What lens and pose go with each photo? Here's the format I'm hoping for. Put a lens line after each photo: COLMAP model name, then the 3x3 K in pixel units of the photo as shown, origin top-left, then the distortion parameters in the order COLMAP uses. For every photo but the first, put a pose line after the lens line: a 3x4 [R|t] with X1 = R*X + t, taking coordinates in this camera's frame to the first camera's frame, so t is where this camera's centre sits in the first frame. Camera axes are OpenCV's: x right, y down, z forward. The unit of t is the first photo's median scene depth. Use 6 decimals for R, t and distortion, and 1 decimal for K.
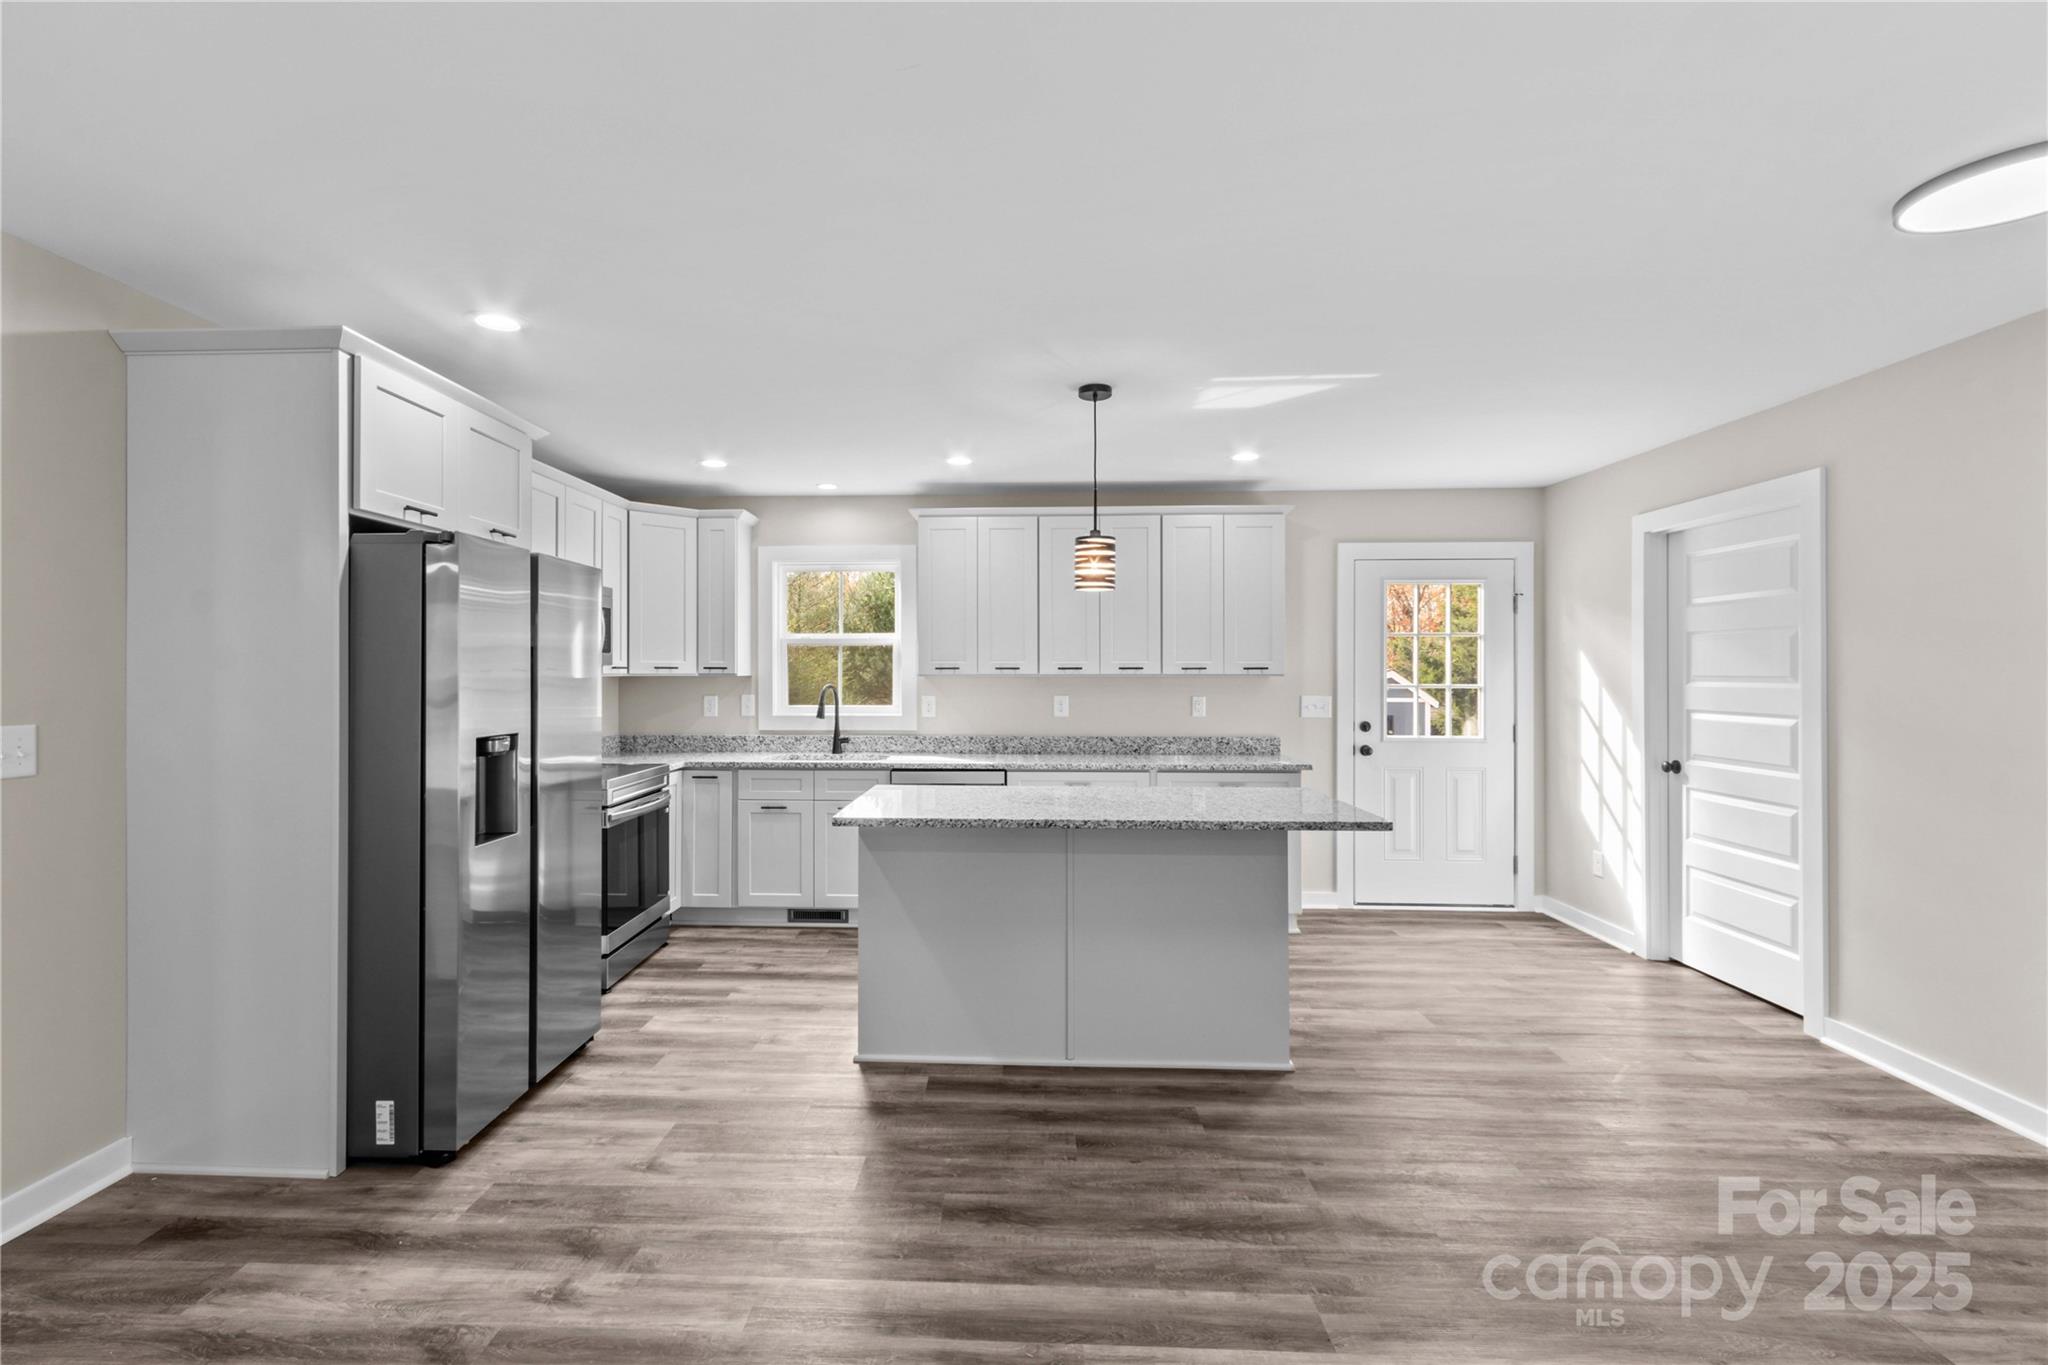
lens RADIAL K [[947.6, 0, 993.6], [0, 947.6, 676.9], [0, 0, 1]] dist [0.010882, -0.001410]
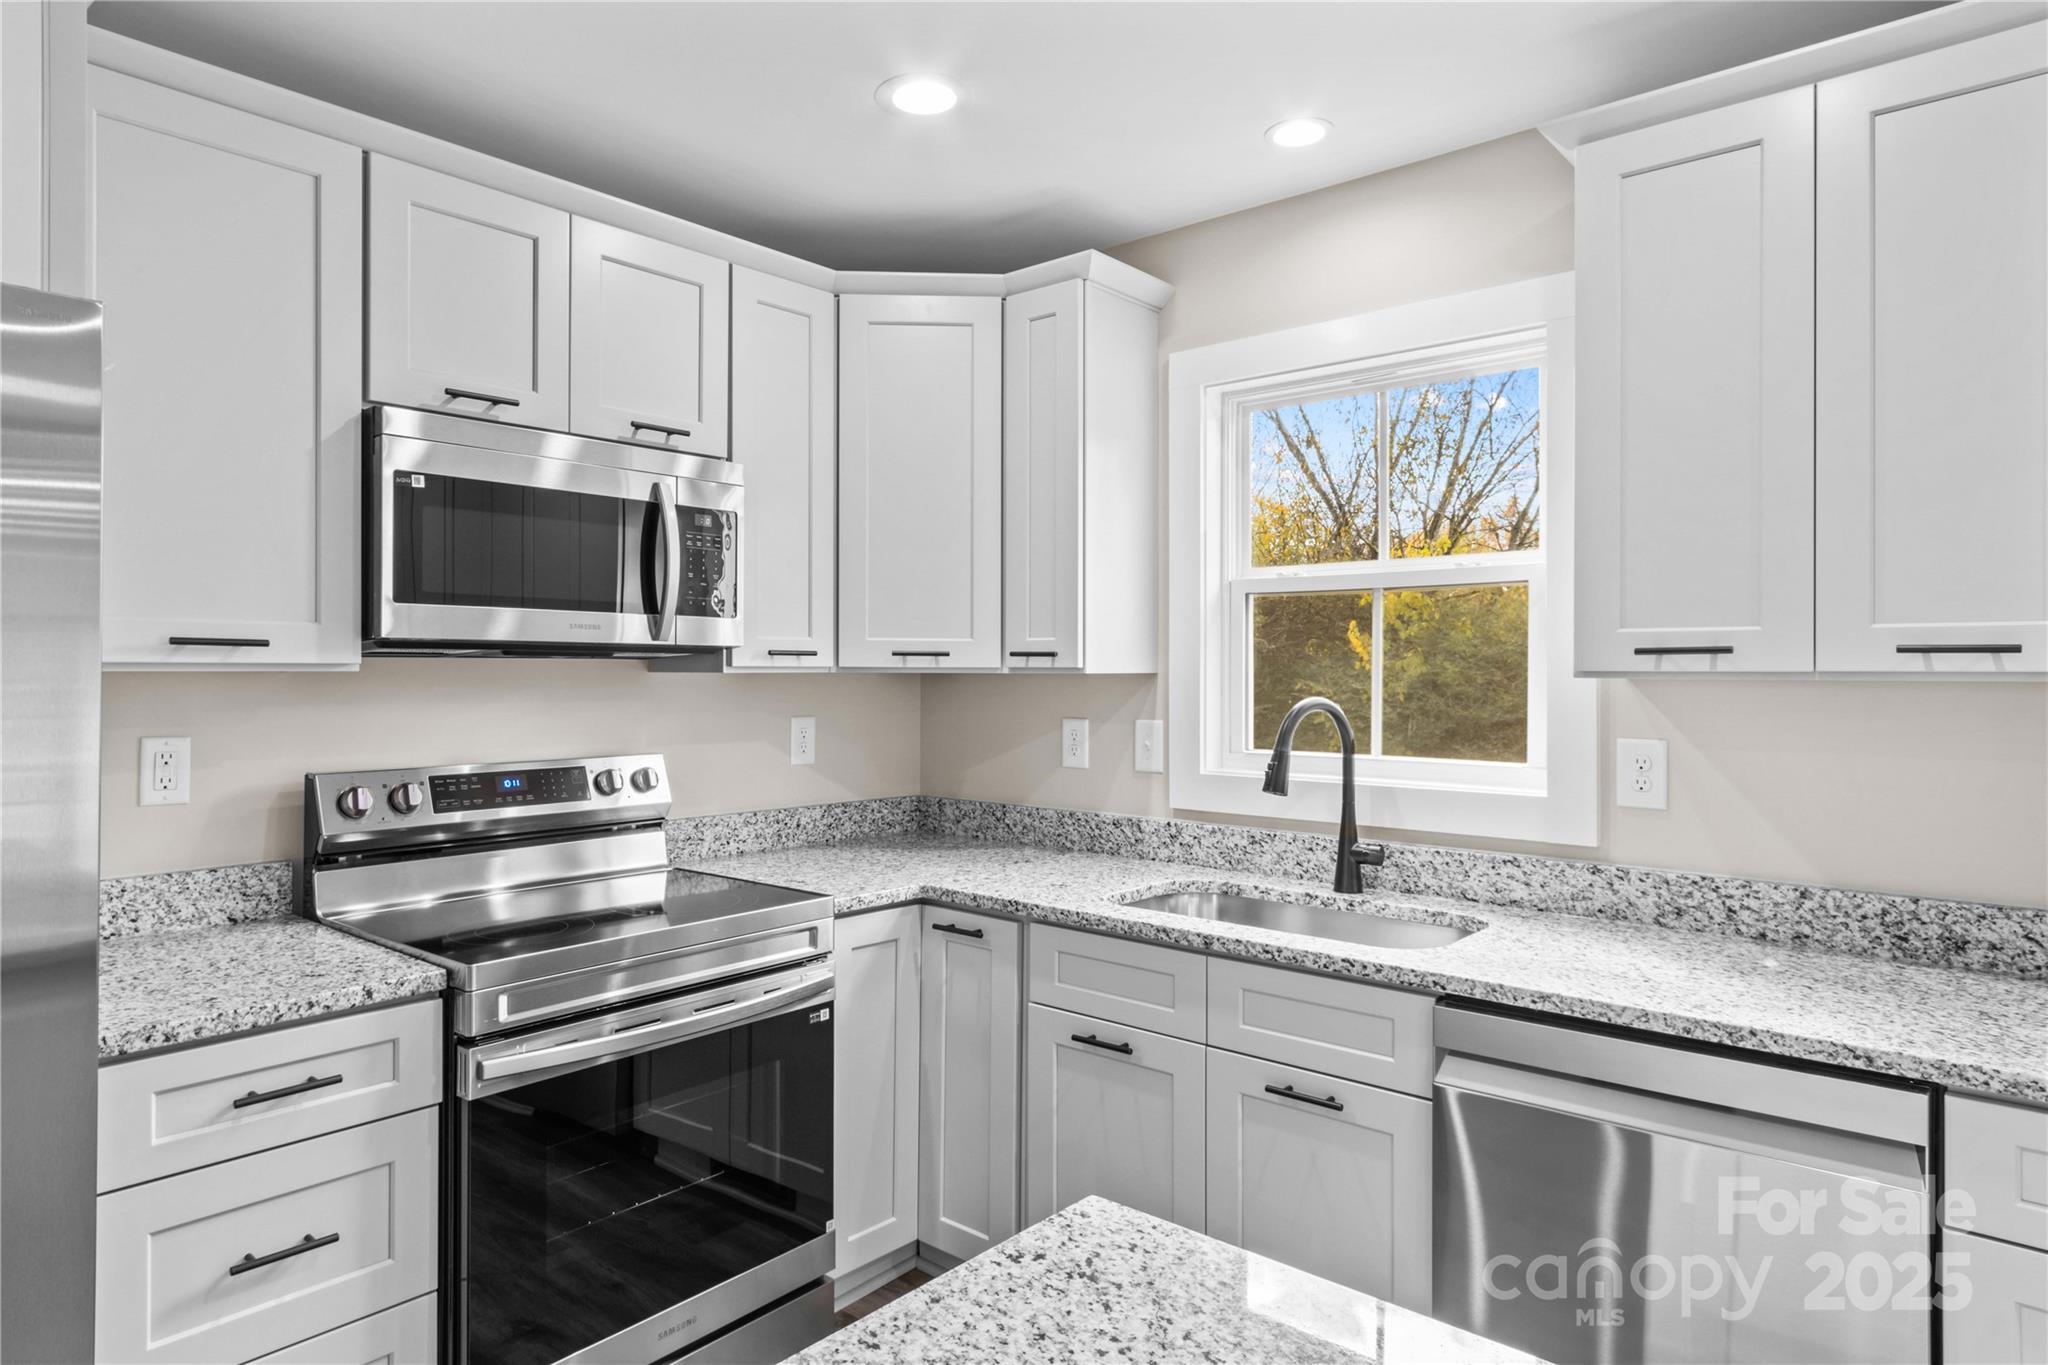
lens RADIAL K [[1198.2, 0, 1004.0], [0, 1198.2, 665.1], [0, 0, 1]] dist [0.020170, -0.001635]
pose [[0.768315, 0.001527, -0.640070, 0.027143], [-0.006716, 0.999961, -0.005677, -0.001311], [0.640037, 0.008660, 0.768295, 0.598587]]
